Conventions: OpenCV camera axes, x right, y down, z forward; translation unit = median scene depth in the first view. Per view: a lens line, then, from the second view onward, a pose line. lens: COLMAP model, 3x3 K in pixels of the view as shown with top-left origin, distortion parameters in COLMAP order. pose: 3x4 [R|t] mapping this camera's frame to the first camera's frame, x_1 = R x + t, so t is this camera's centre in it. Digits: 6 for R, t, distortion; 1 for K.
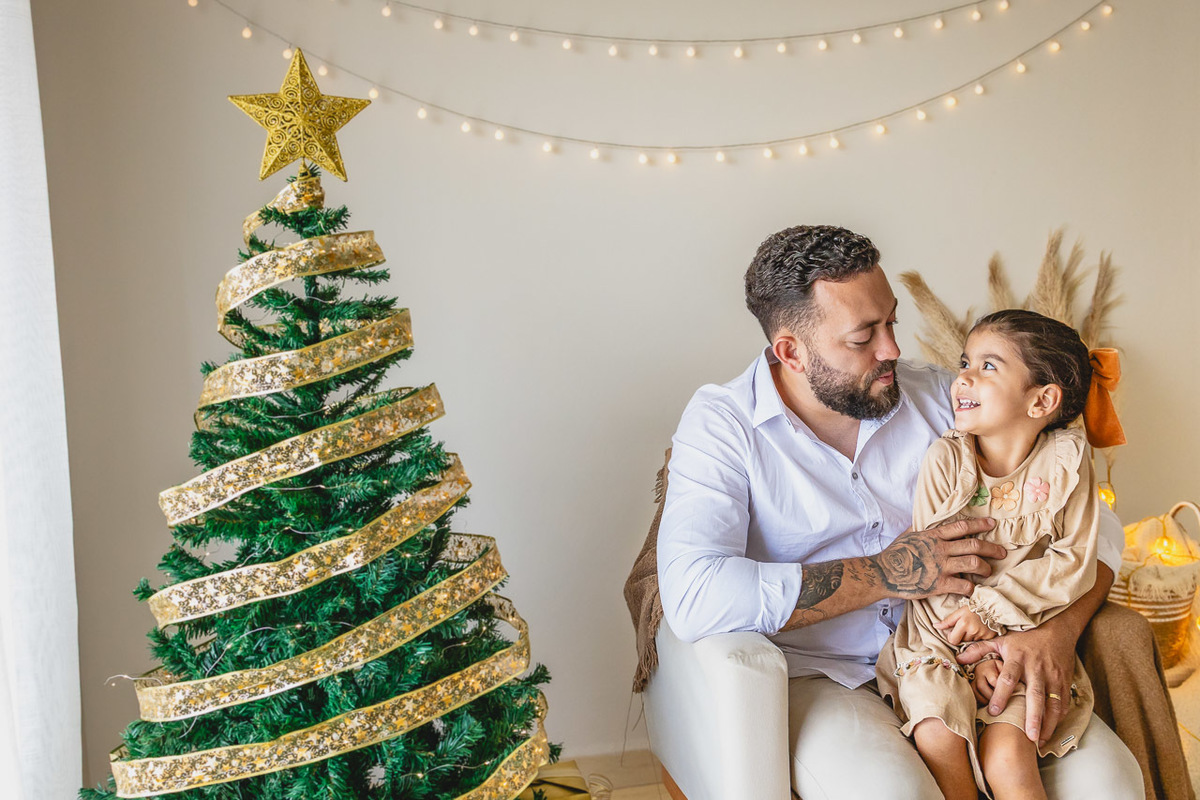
lens RADIAL K [[1290.9, 0, 634.8], [0, 1290.9, 399.7], [0, 0, 1]] dist [-0.006734, 0.018996]
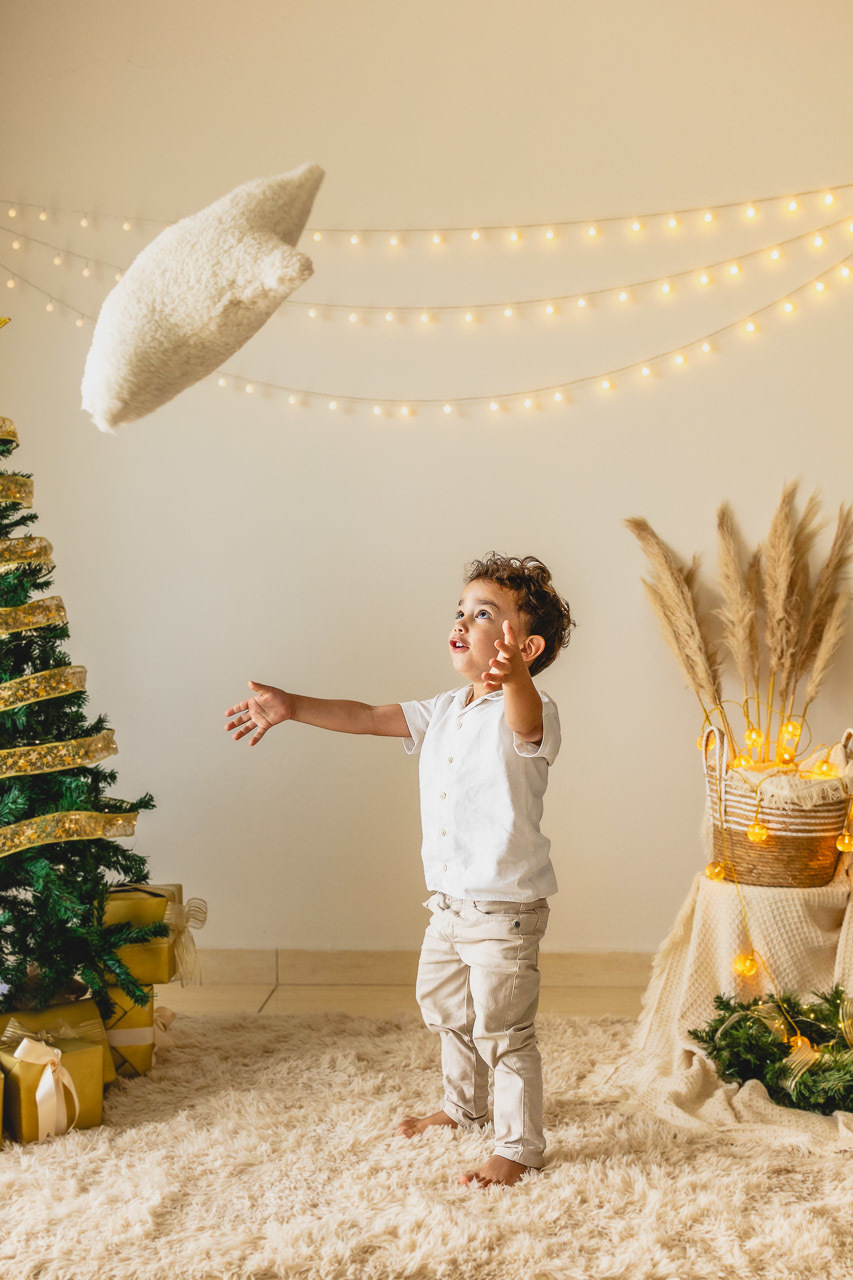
lens RADIAL K [[1359.8, 0, 422.3], [0, 1359.8, 646.8], [0, 0, 1]] dist [0.012197, -0.005848]
pose [[0.961633, 0.030122, -0.272681, 0.614286], [-0.059683, 0.993118, -0.100771, 0.221994], [0.267768, 0.113179, 0.956813, -0.170320]]
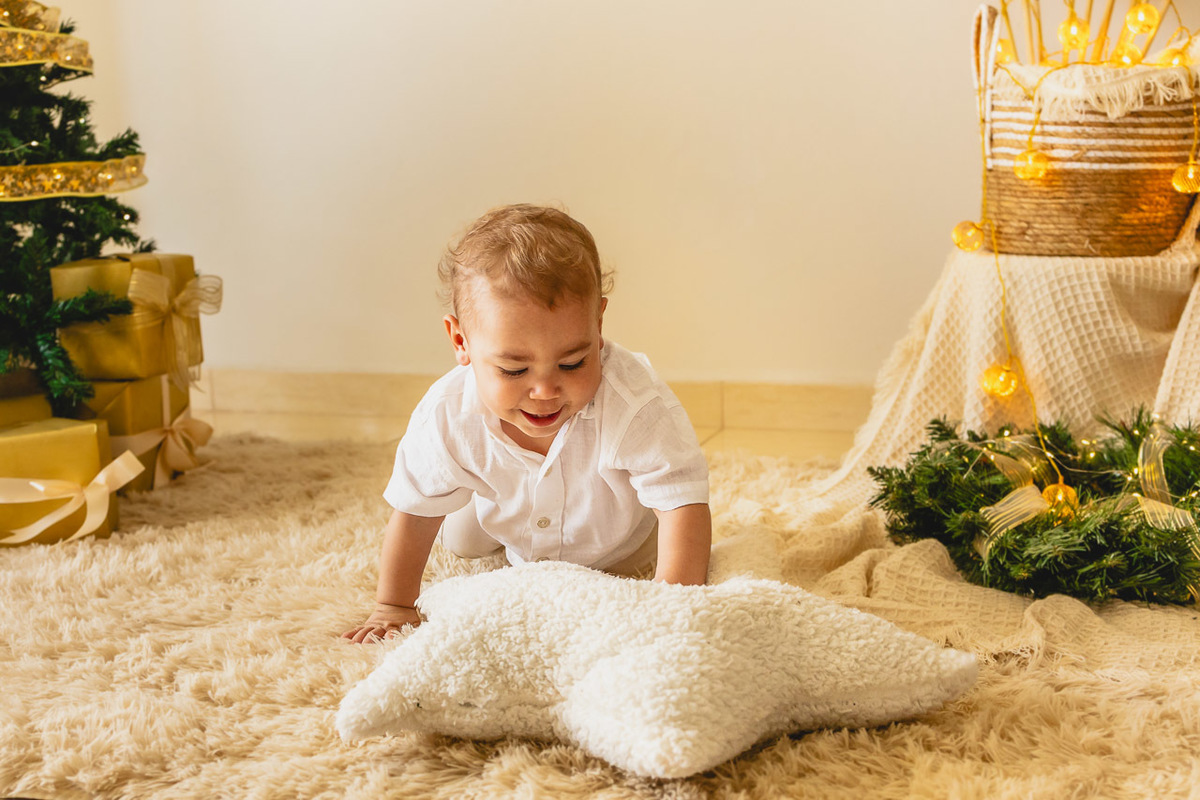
lens RADIAL K [[1393.3, 0, 513.2], [0, 1393.3, 399.3], [0, 0, 1]] dist [0.002085, 0.013620]
pose [[0.828058, 0.101415, -0.551394, 0.821141], [-0.060928, 0.993956, 0.091315, 0.350284], [0.557323, -0.042019, 0.829232, 0.442255]]
